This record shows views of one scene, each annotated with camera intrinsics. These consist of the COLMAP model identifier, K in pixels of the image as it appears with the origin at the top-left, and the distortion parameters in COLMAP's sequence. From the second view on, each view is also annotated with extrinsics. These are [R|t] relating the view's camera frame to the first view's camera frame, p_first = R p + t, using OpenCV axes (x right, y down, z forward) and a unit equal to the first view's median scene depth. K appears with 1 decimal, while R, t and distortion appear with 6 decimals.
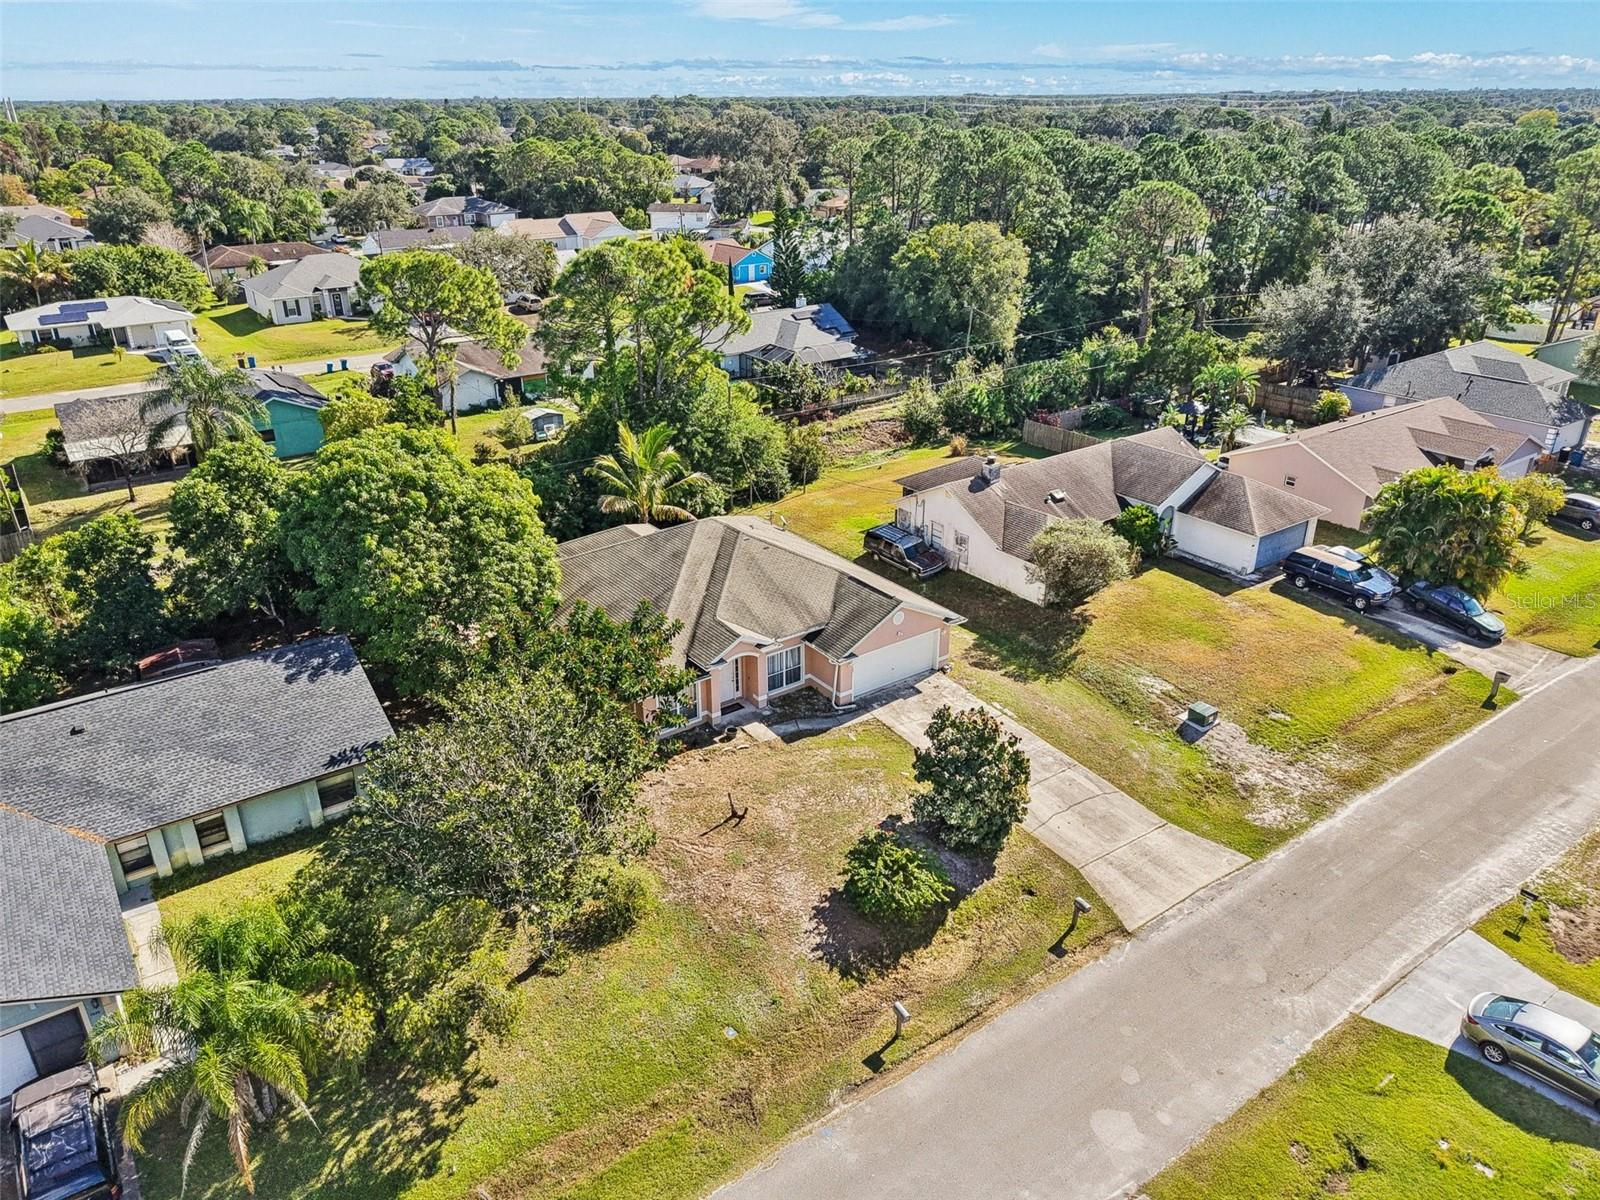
lens RADIAL K [[1107.4, 0, 800.0], [0, 1107.4, 600.0], [0, 0, 1]] dist [0.003672, -0.000698]
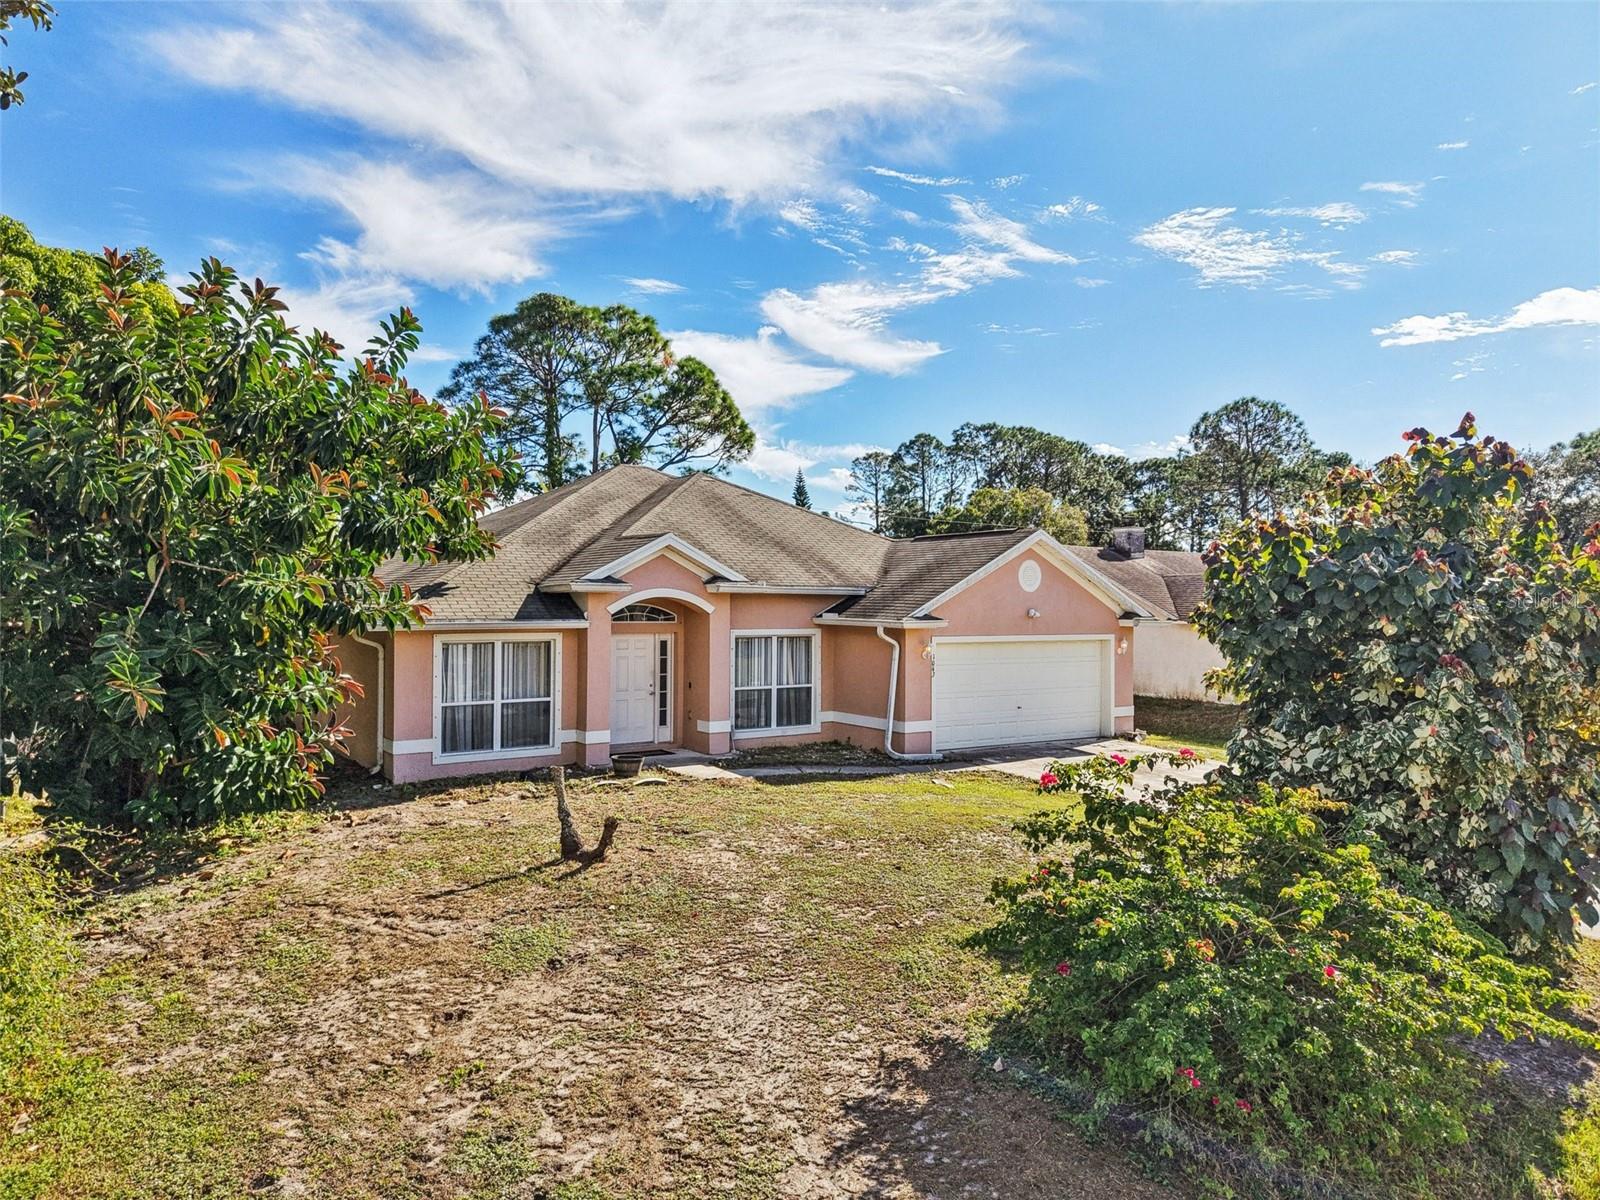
lens RADIAL K [[1085.6, 0, 800.0], [0, 1085.6, 600.0], [0, 0, 1]] dist [-0.005154, -0.001579]
pose [[0.999681, 0.013583, -0.021312, 0.005670], [-0.021146, 0.911390, -0.411000, 0.243997], [0.013841, 0.411319, 0.911386, 0.701922]]
